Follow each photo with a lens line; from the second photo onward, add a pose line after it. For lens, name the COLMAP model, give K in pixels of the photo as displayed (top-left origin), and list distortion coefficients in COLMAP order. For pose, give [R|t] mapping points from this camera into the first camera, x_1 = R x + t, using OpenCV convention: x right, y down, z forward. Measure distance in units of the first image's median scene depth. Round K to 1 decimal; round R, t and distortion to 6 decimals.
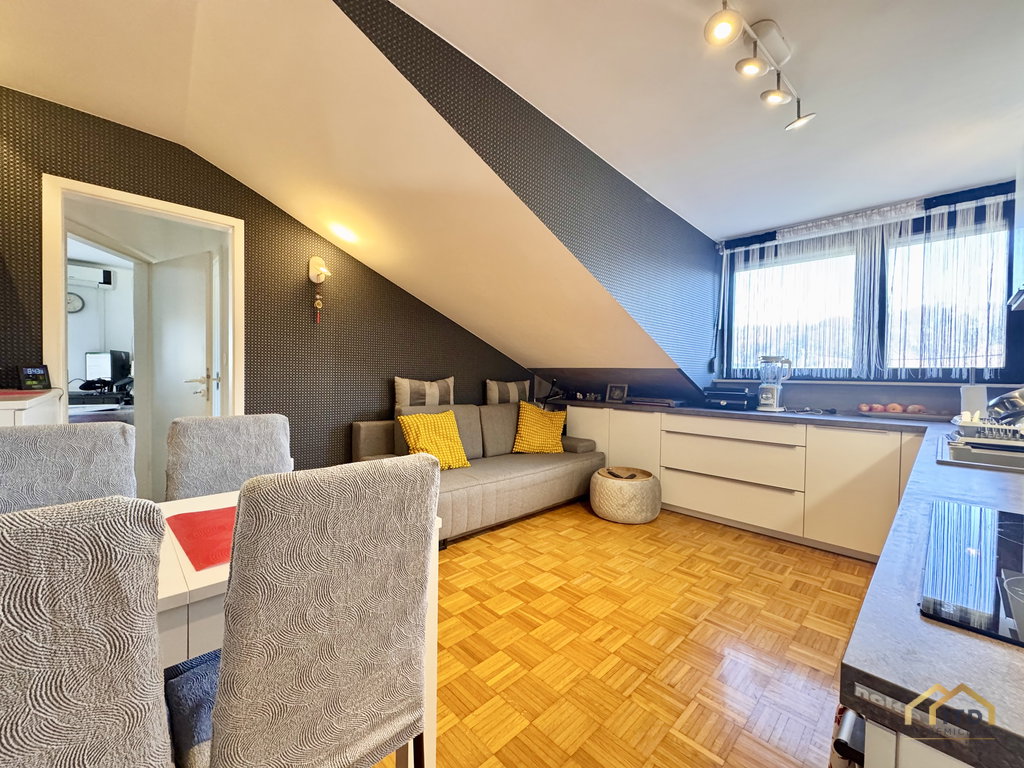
lens RADIAL K [[409.1, 0, 506.2], [0, 409.1, 387.2], [0, 0, 1]] dist [-0.004412, 0.000658]
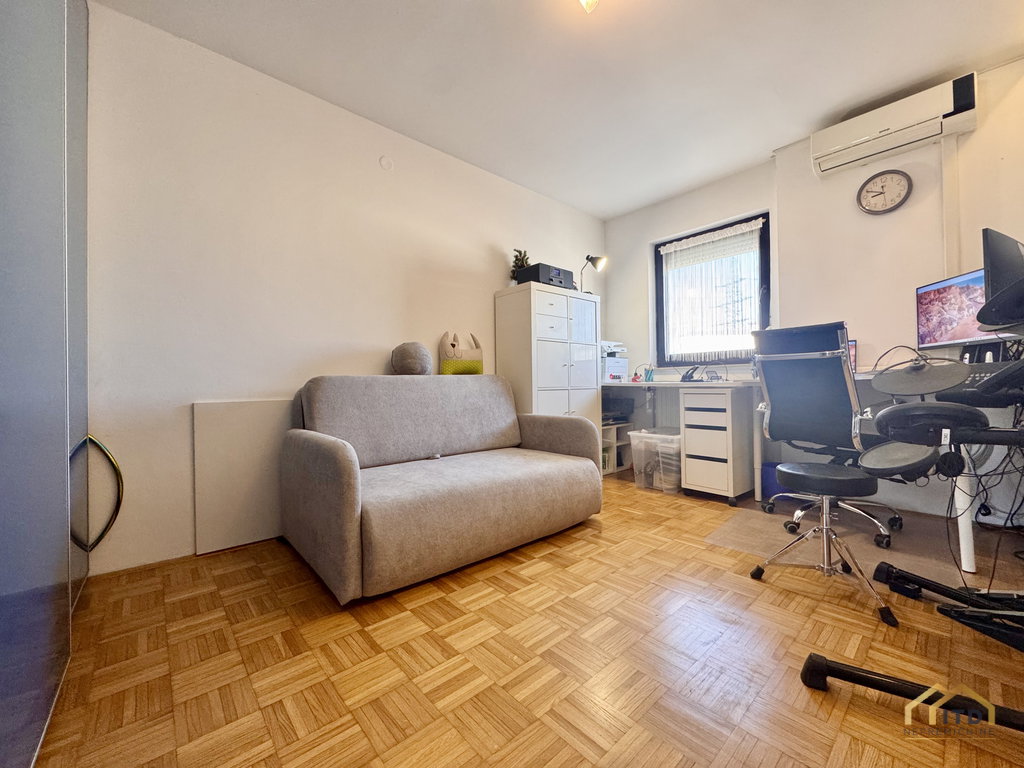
lens RADIAL K [[409.1, 0, 510.9], [0, 409.1, 383.0], [0, 0, 1]] dist [-0.004412, 0.000658]
pose [[-0.023621, -0.022369, -0.999471, -0.563892], [-0.010527, 0.999700, -0.022126, 0.036869], [0.999666, 0.009999, -0.023849, 0.554700]]
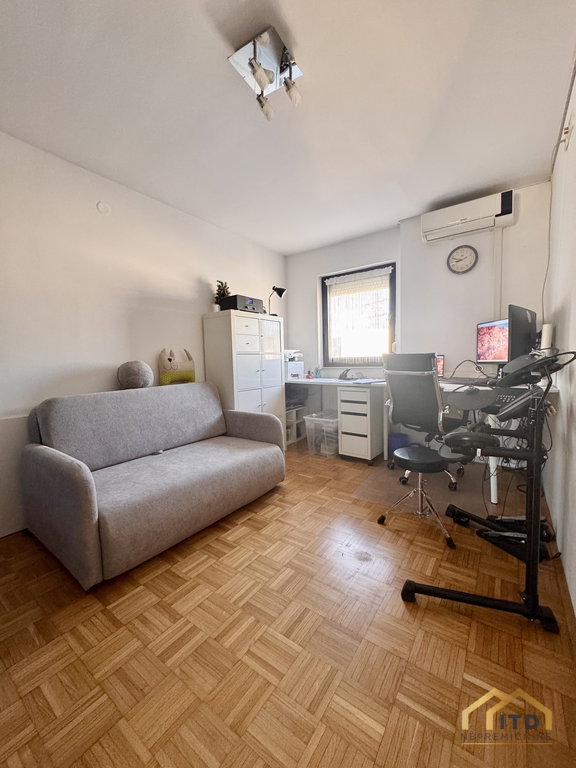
lens RADIAL K [[306.8, 0, 288.4], [0, 306.8, 383.4], [0, 0, 1]] dist [-0.004412, 0.000658]
pose [[0.195571, 0.053233, -0.979244, -0.554878], [0.005860, 0.998444, 0.055447, -0.011332], [0.980672, -0.016582, 0.194955, 0.559226]]
